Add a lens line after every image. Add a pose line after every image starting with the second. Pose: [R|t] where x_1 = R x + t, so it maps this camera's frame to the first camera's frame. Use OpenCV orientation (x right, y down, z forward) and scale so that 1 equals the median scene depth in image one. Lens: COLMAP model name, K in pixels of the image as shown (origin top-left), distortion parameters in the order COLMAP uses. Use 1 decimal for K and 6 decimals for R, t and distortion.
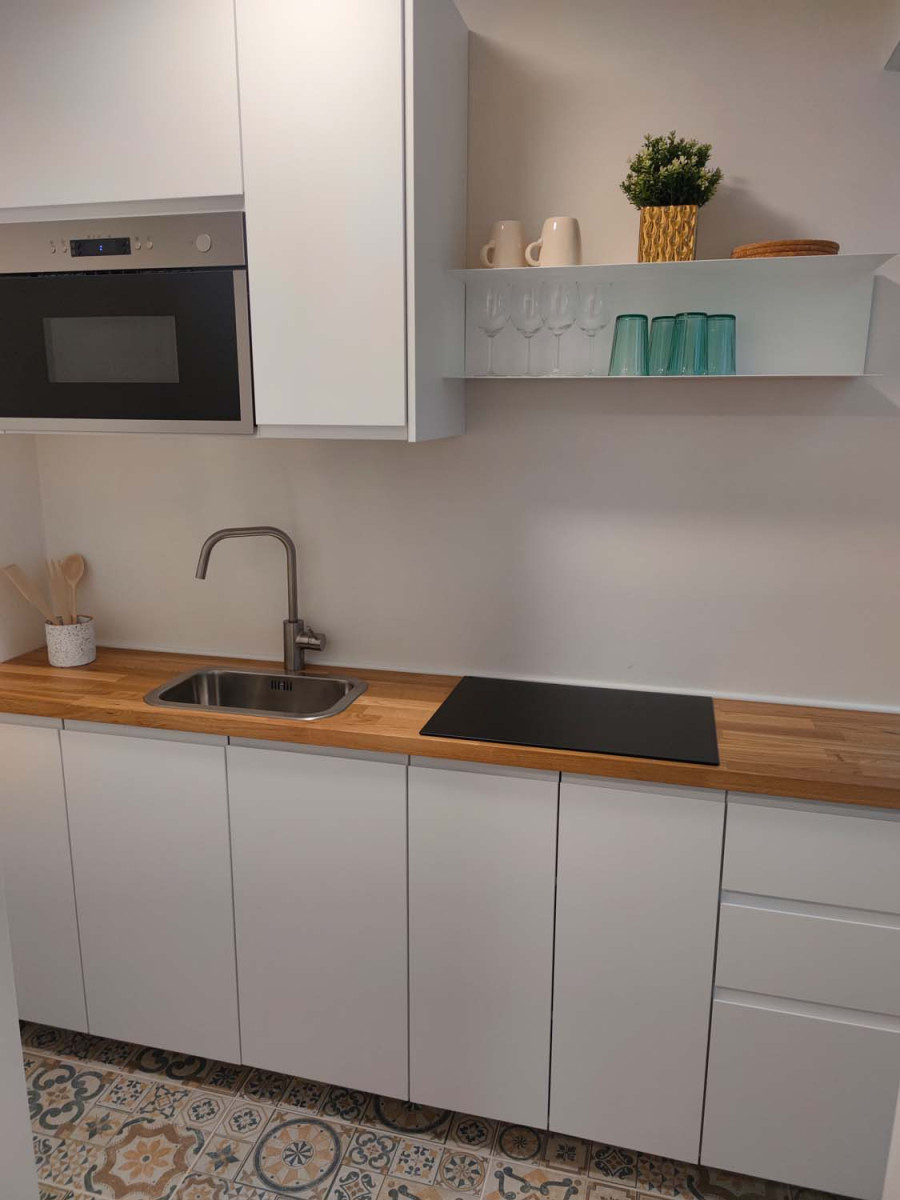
lens RADIAL K [[873.6, 0, 439.3], [0, 873.6, 599.3], [0, 0, 1]] dist [0.058516, -0.055610]
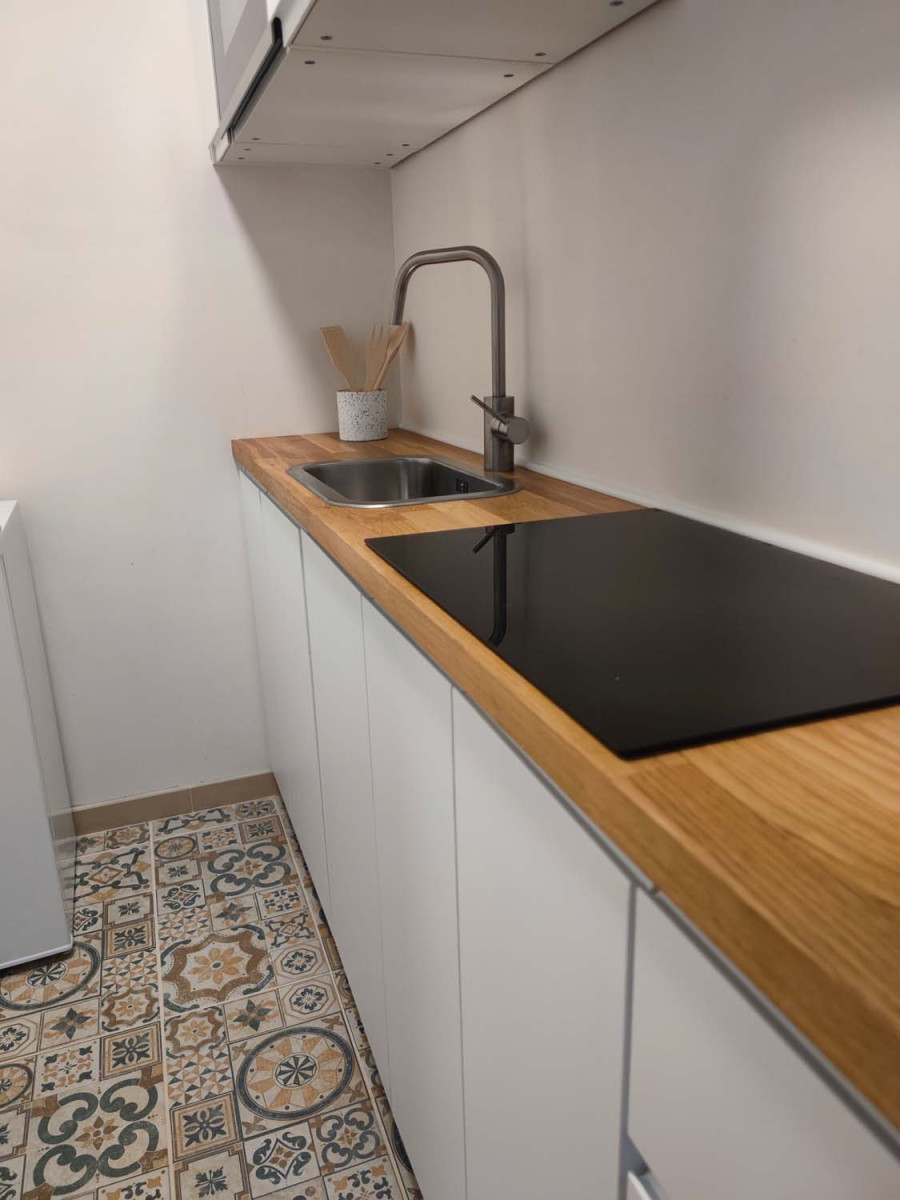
lens RADIAL K [[873.6, 0, 447.4], [0, 873.6, 594.4], [0, 0, 1]] dist [0.058516, -0.055610]
pose [[0.572728, 0.220457, -0.789545, 0.421630], [-0.147299, 0.975159, 0.165435, 0.074891], [0.806403, 0.021550, 0.590974, 0.630559]]
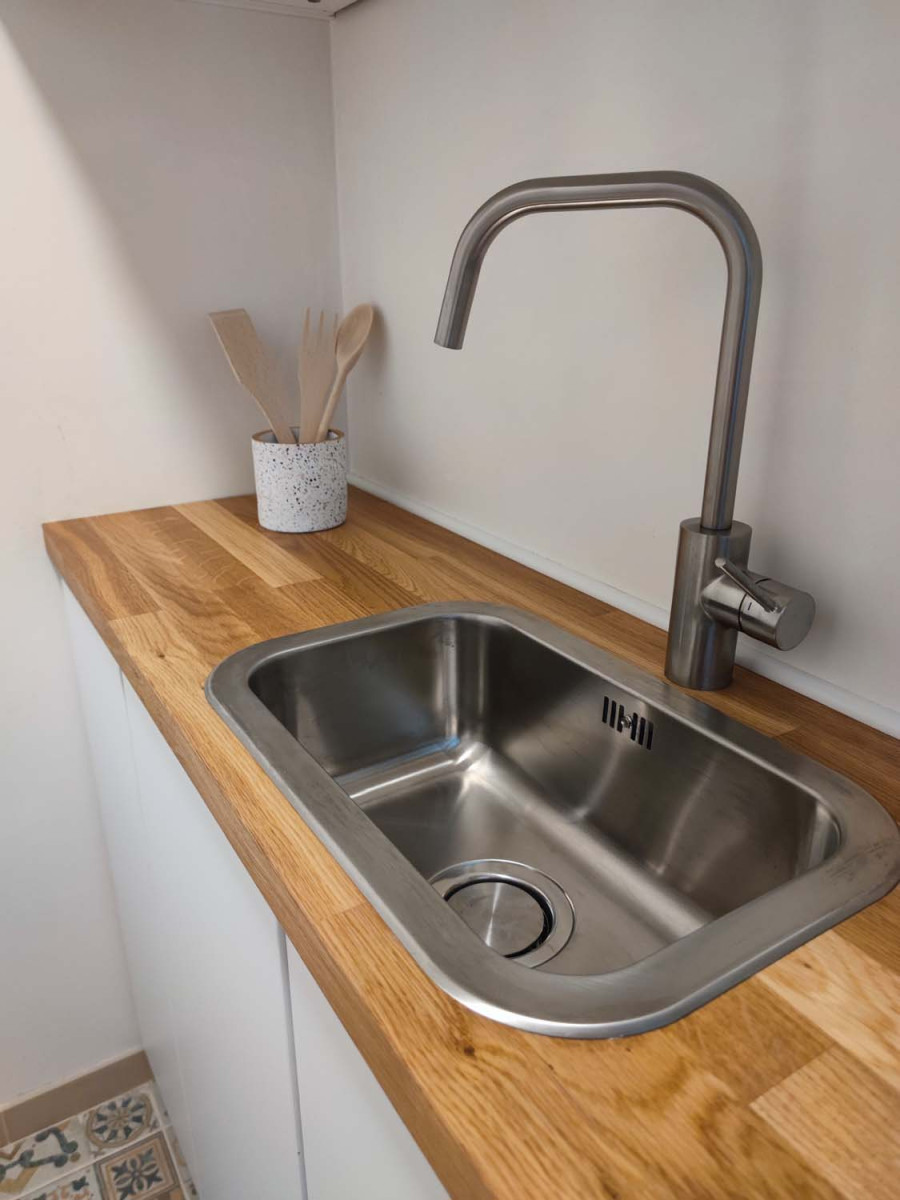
lens RADIAL K [[873.6, 0, 448.9], [0, 873.6, 597.1], [0, 0, 1]] dist [0.058516, -0.055610]
pose [[0.730062, 0.242310, -0.638979, -0.040451], [-0.145112, 0.968672, 0.201537, 0.001413], [0.667796, -0.054411, 0.742353, 0.793794]]
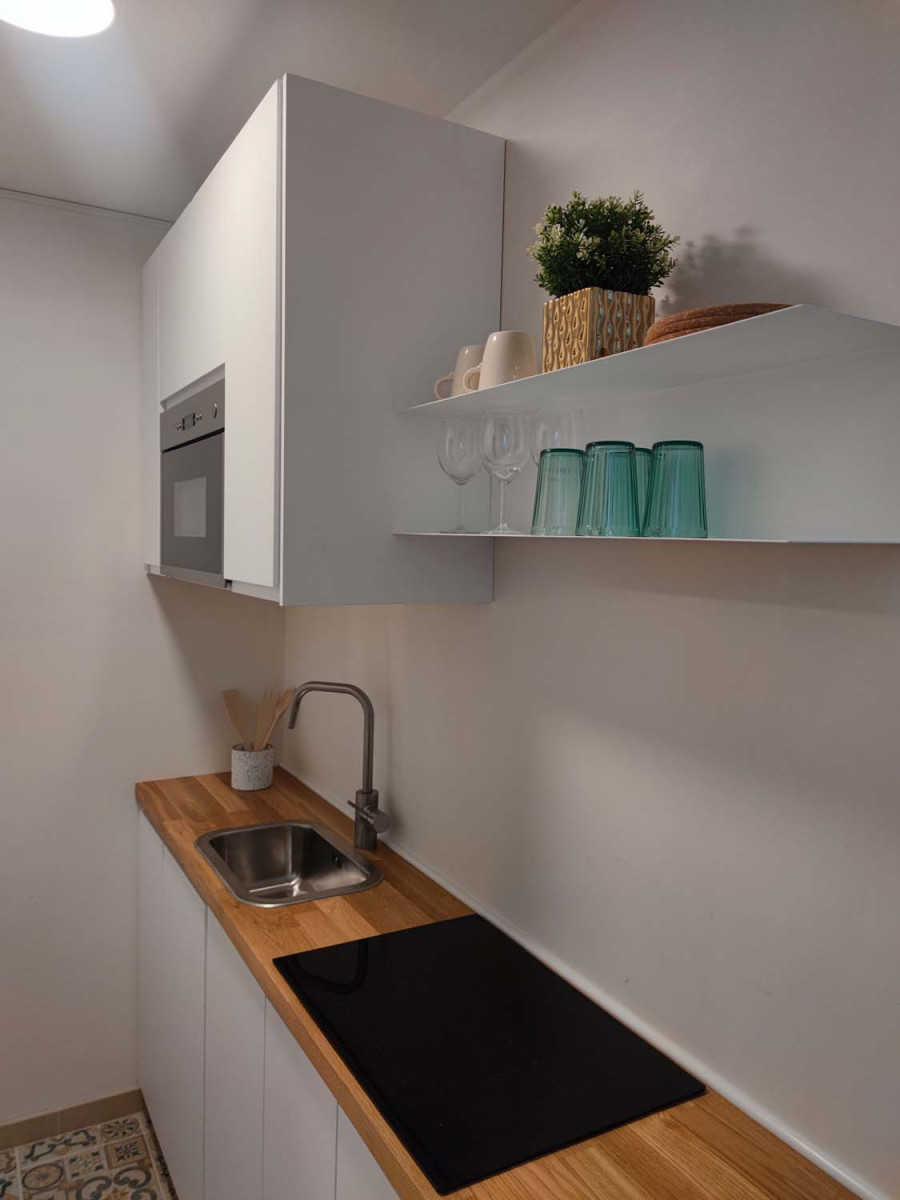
lens RADIAL K [[873.6, 0, 453.7], [0, 873.6, 593.5], [0, 0, 1]] dist [0.058516, -0.055610]
pose [[0.700171, 0.057931, -0.711621, 0.588241], [-0.178313, 0.979307, -0.095721, -0.116750], [0.691350, 0.193912, 0.696012, 0.431408]]
